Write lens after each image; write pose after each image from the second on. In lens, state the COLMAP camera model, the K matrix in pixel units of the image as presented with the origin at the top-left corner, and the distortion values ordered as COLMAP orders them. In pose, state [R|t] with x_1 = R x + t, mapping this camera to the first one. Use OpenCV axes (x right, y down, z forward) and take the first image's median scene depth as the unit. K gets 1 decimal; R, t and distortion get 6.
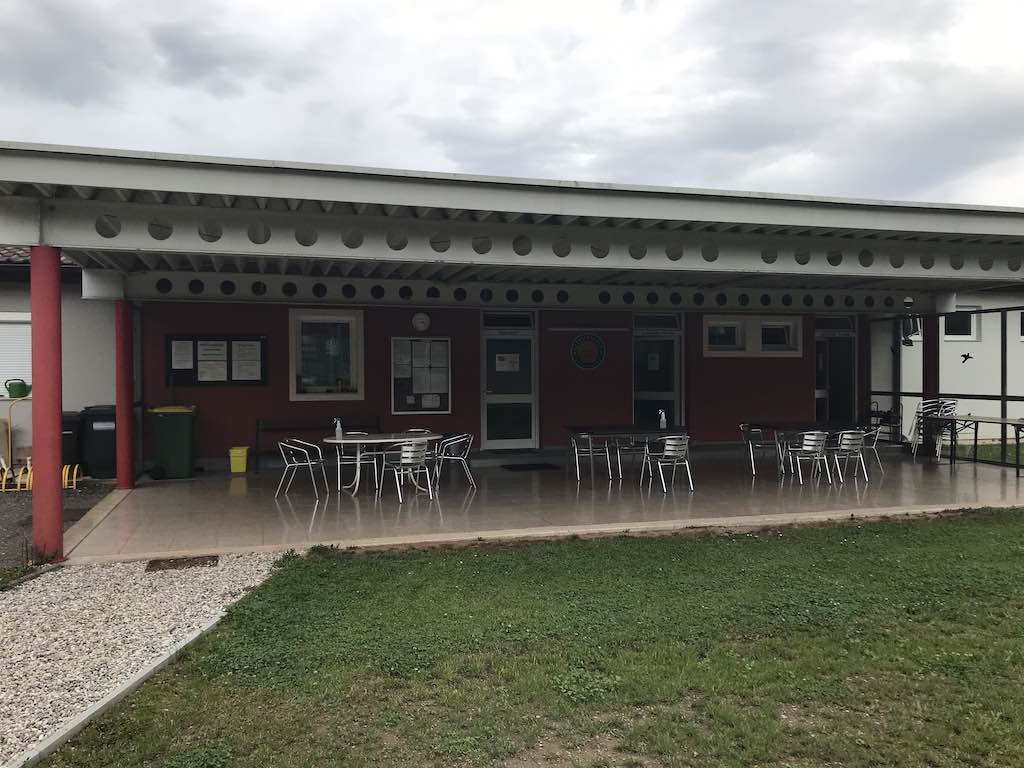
lens RADIAL K [[853.5, 0, 515.7], [0, 853.5, 384.0], [0, 0, 1]] dist [-0.021193, -0.013064]
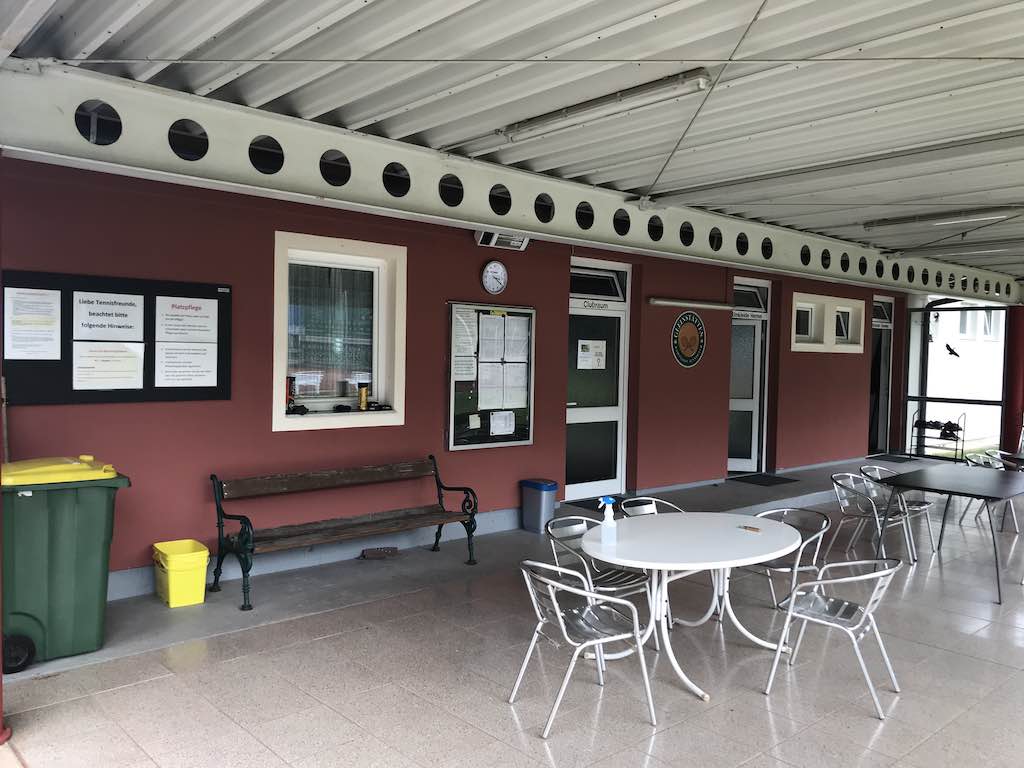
lens RADIAL K [[853.5, 0, 508.3], [0, 853.5, 383.4], [0, 0, 1]] dist [-0.021193, -0.013064]
pose [[0.905499, 0.006584, 0.424297, -0.336542], [-0.017227, 0.999626, 0.021253, -0.017753], [-0.423998, -0.026554, 0.905274, 0.510834]]
